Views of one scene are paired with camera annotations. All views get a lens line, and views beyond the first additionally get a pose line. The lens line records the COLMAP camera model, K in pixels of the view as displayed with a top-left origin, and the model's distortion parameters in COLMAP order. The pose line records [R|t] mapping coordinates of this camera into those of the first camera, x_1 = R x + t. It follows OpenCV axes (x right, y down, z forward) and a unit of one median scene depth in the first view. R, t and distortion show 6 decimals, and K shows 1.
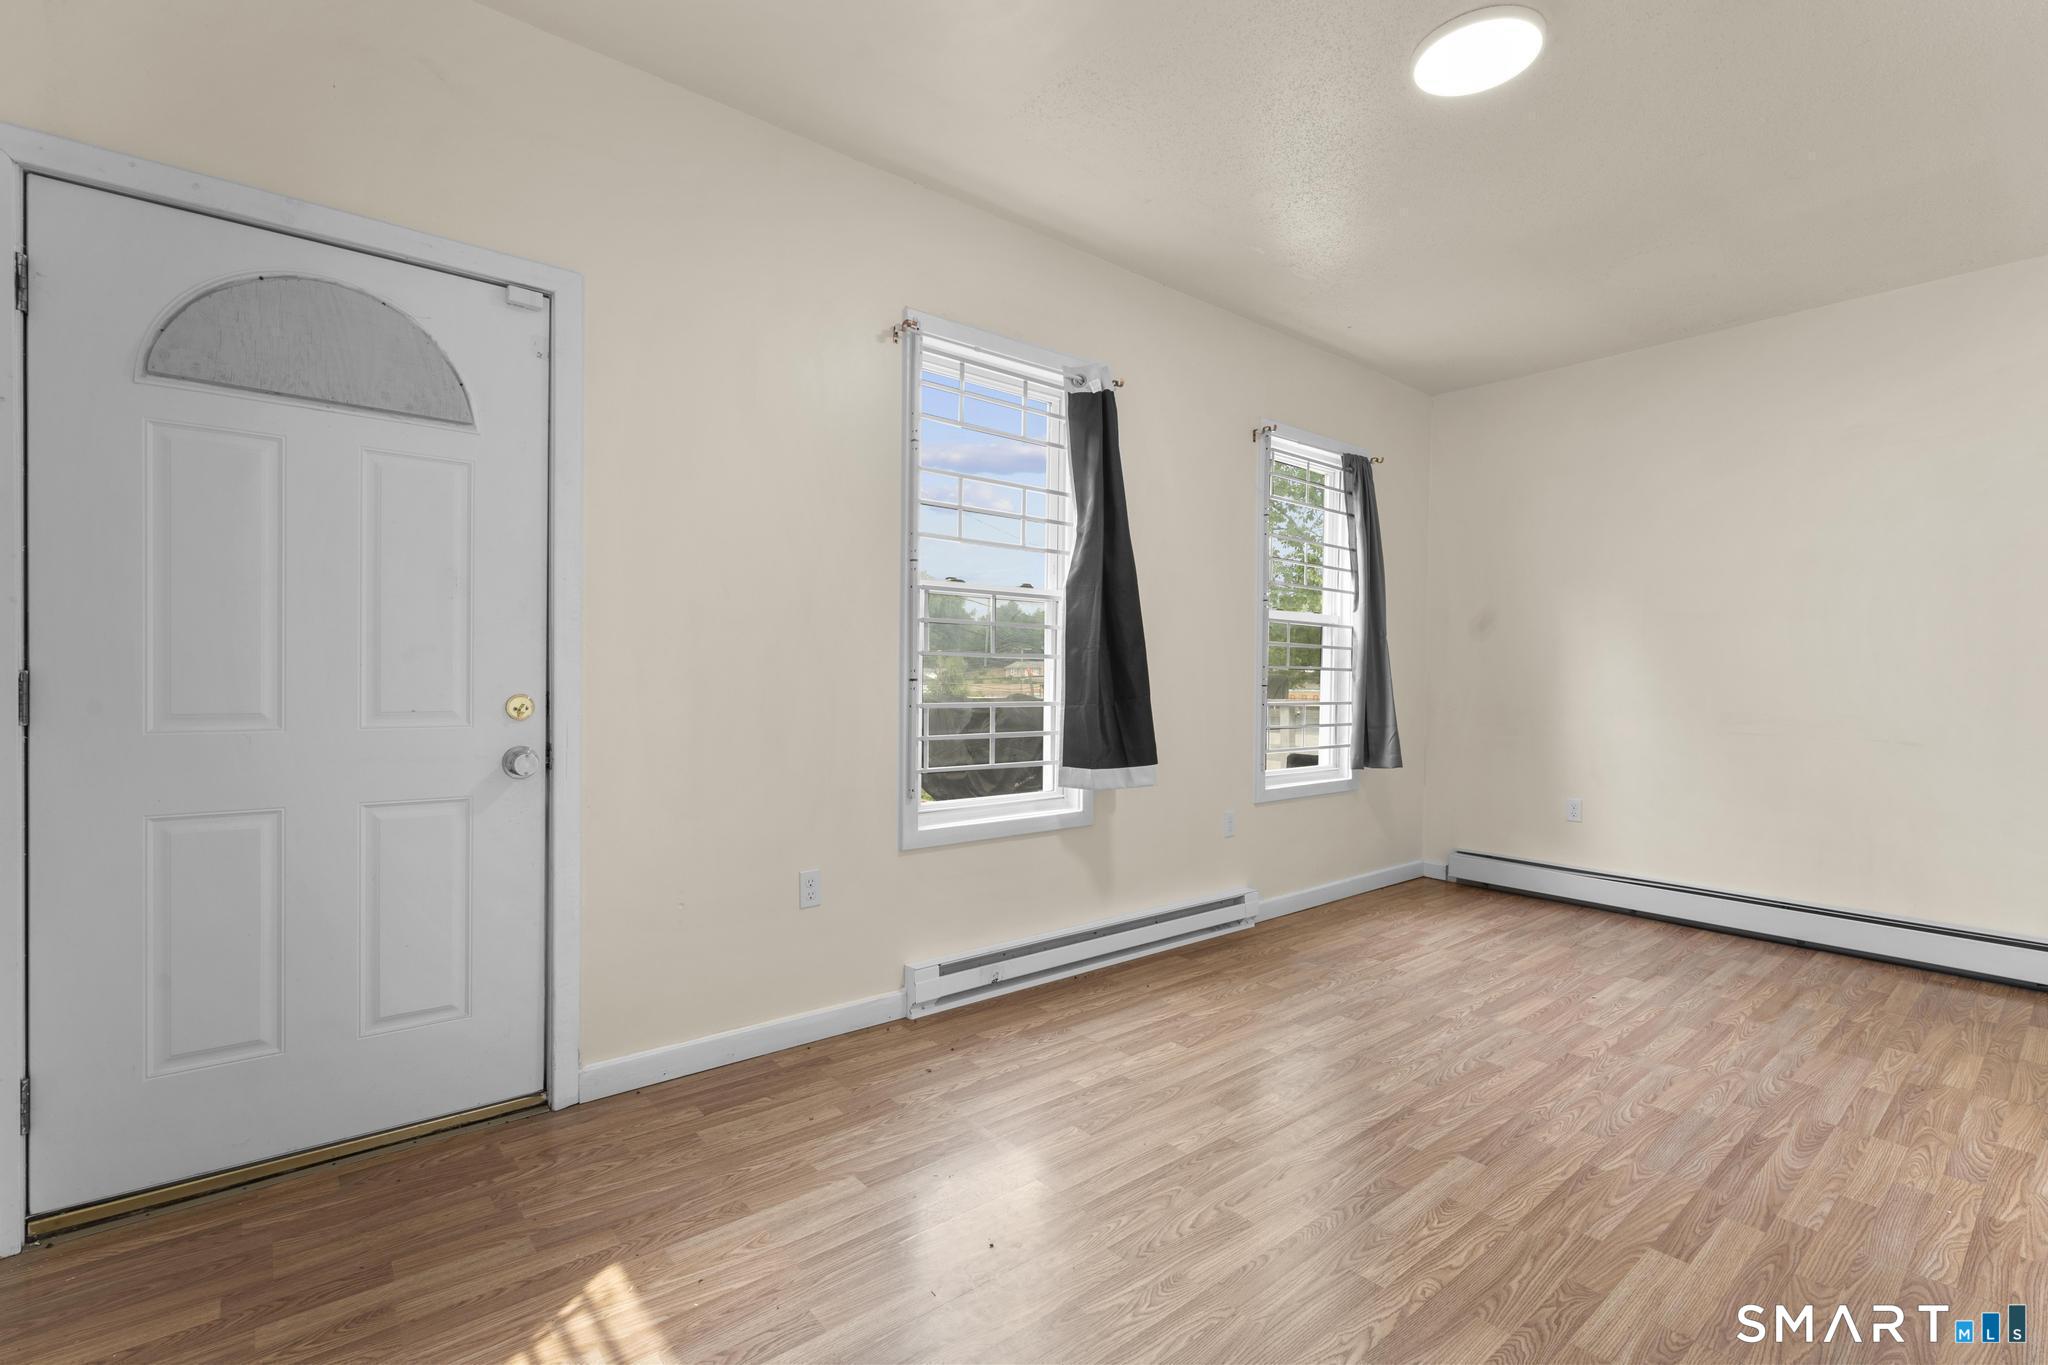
lens RADIAL K [[896.6, 0, 1024.5], [0, 896.6, 684.5], [0, 0, 1]] dist [-0.006628, 0.000123]
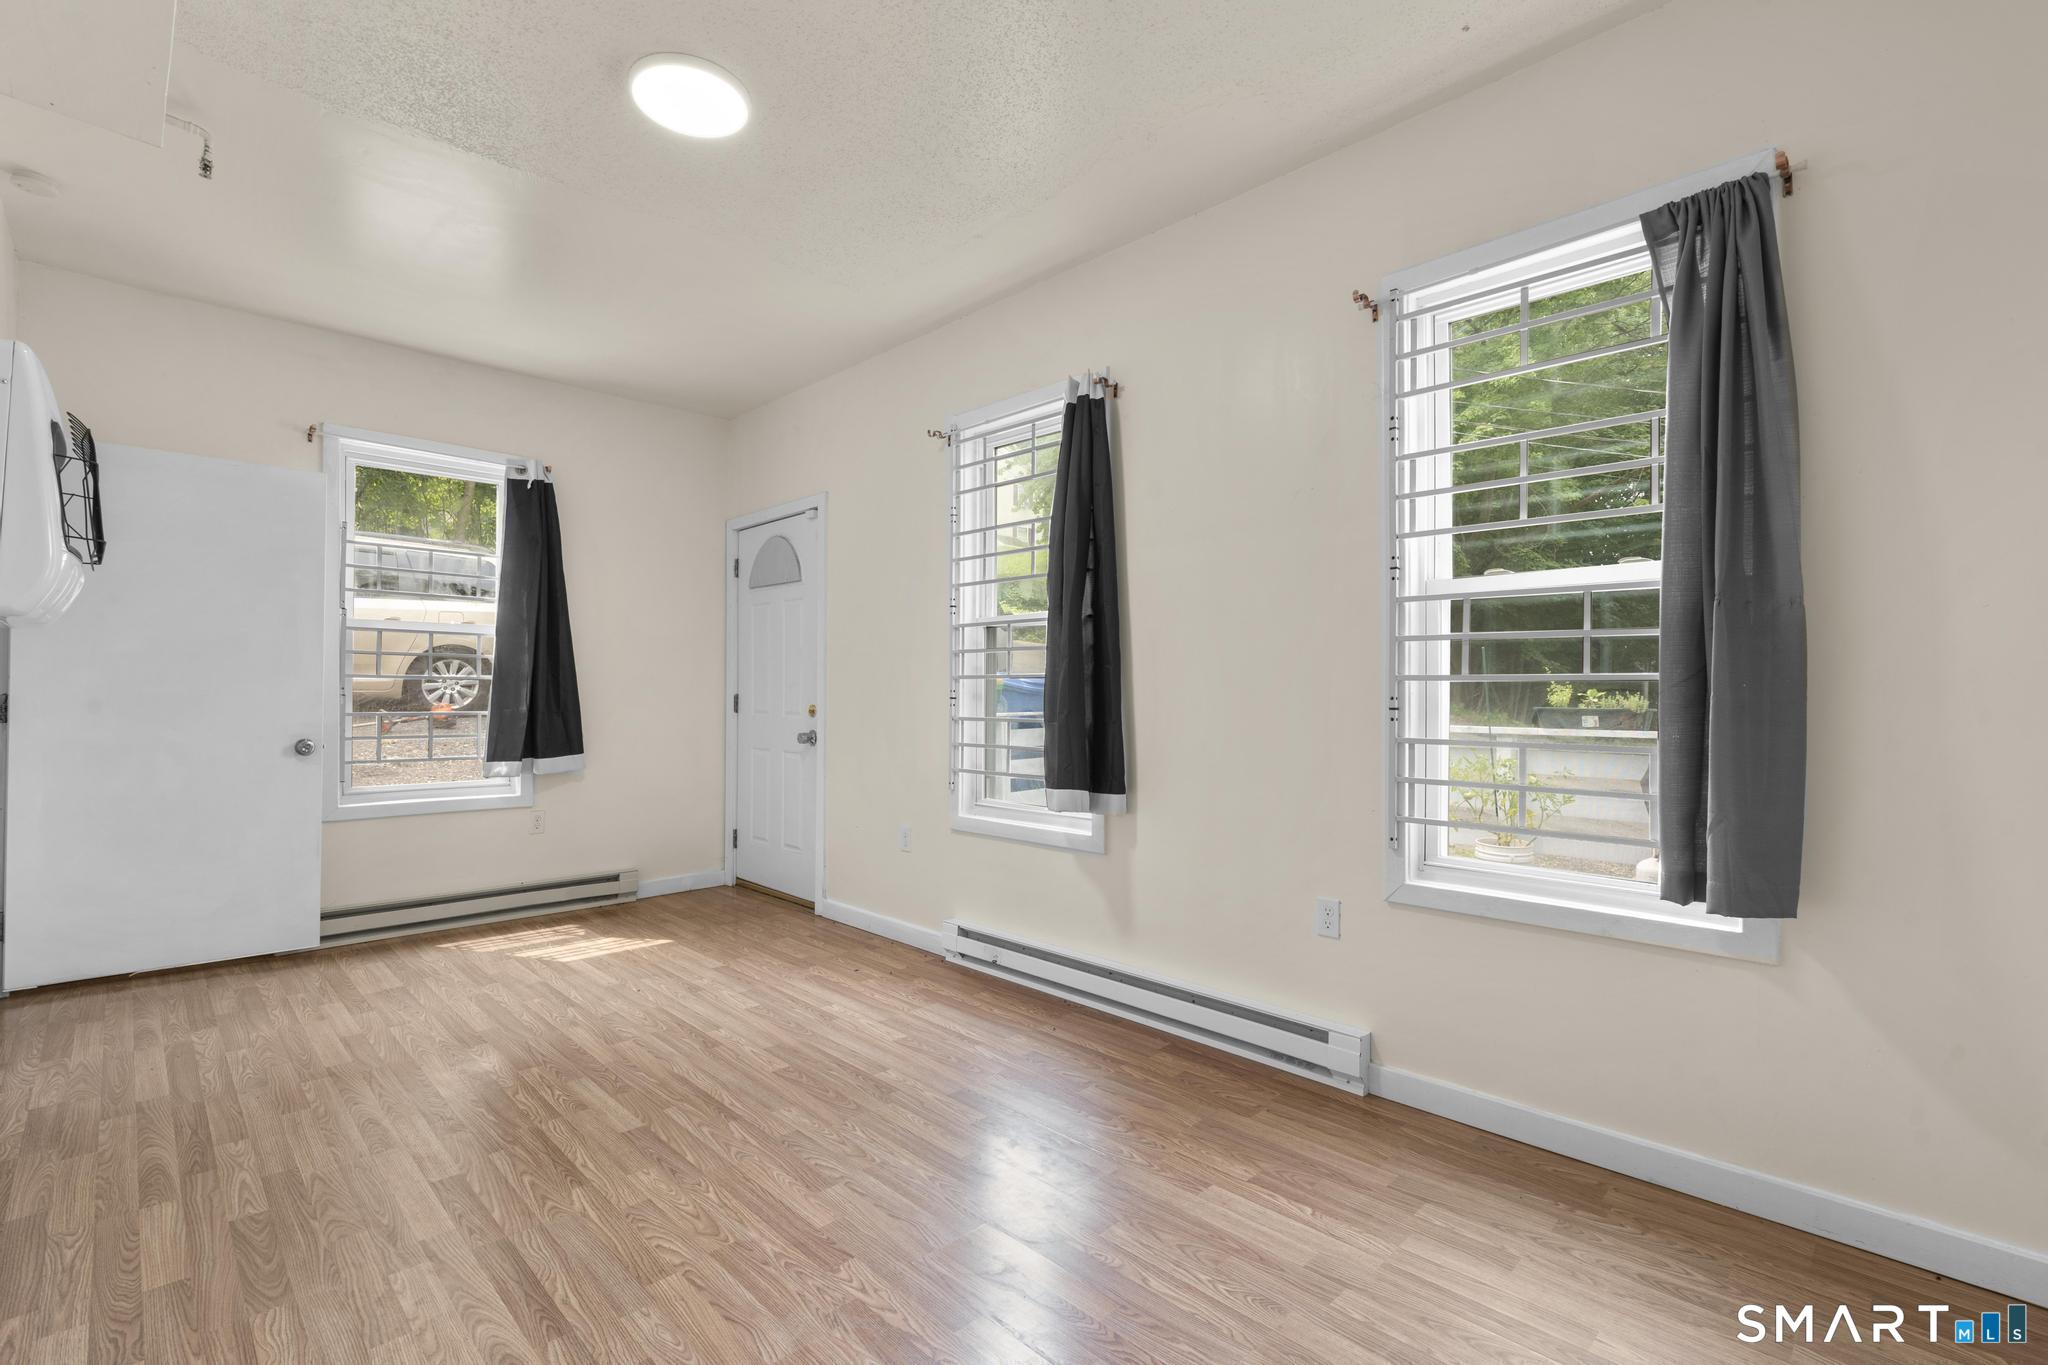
lens RADIAL K [[896.6, 0, 1024.6], [0, 896.6, 688.3], [0, 0, 1]] dist [-0.006628, 0.000123]
pose [[0.111059, -0.016585, -0.993675, 1.311586], [-0.014826, 0.999722, -0.018343, 0.002702], [0.993703, 0.016769, 0.110782, 1.066384]]
